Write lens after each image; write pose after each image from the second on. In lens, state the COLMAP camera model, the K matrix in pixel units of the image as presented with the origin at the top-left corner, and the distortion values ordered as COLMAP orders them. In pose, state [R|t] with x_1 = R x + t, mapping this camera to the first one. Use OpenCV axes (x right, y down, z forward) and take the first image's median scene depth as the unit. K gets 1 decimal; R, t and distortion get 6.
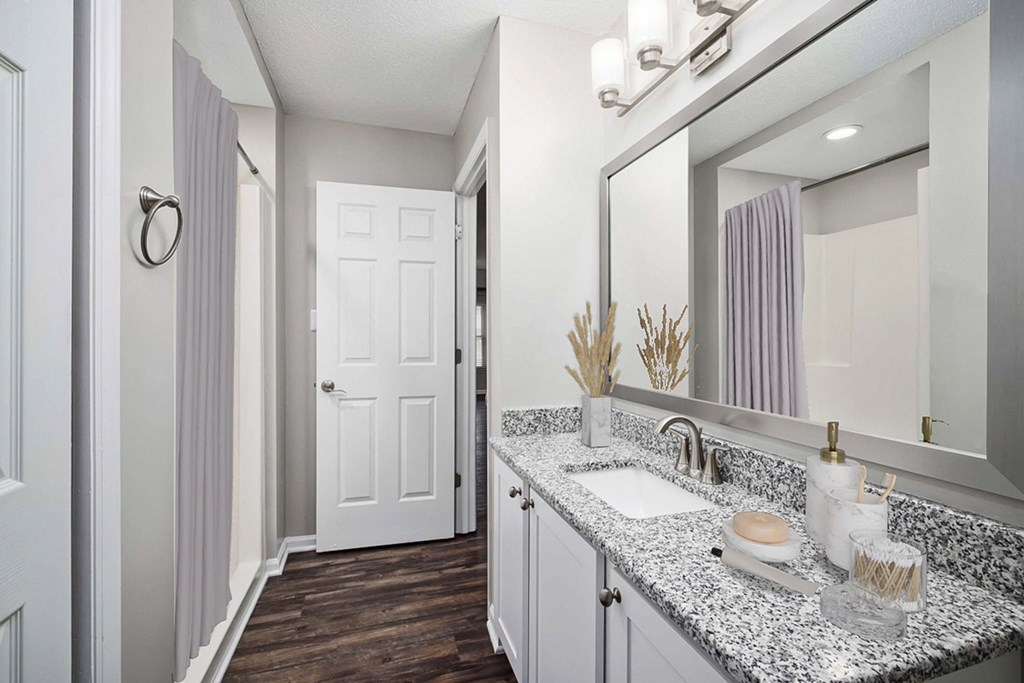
lens RADIAL K [[446.2, 0, 518.6], [0, 446.2, 340.5], [0, 0, 1]] dist [0.003156, 0.000634]
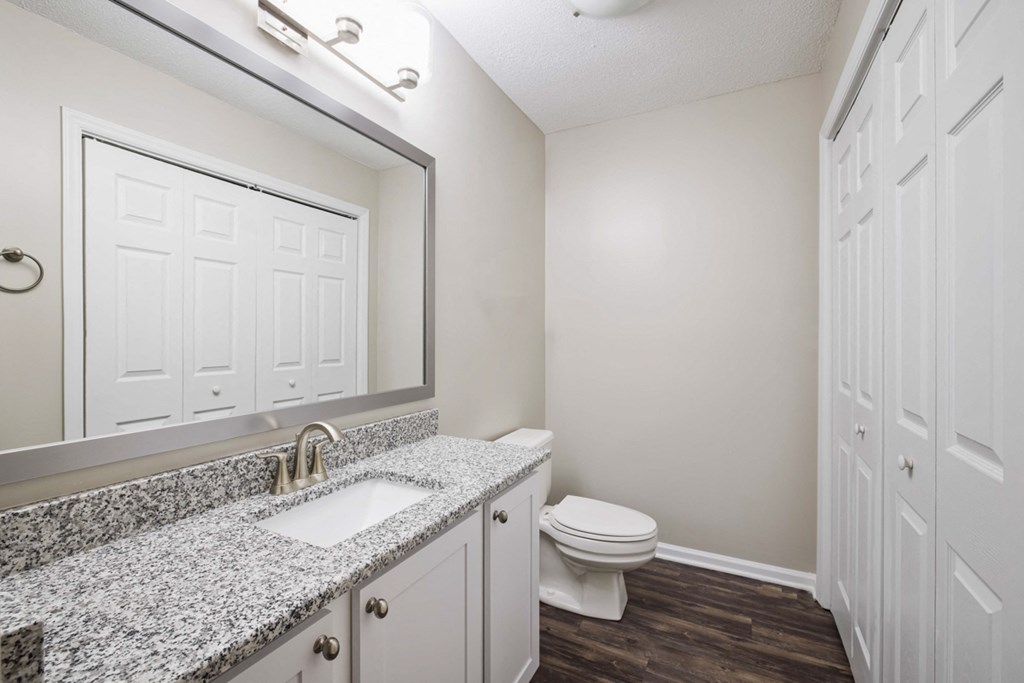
lens RADIAL K [[446.2, 0, 515.6], [0, 446.2, 331.6], [0, 0, 1]] dist [0.003156, 0.000634]
pose [[-0.712014, -0.012160, 0.702060, -0.598452], [-0.010135, 0.999924, 0.007041, -0.034331], [-0.702092, -0.002102, -0.712083, 1.391183]]
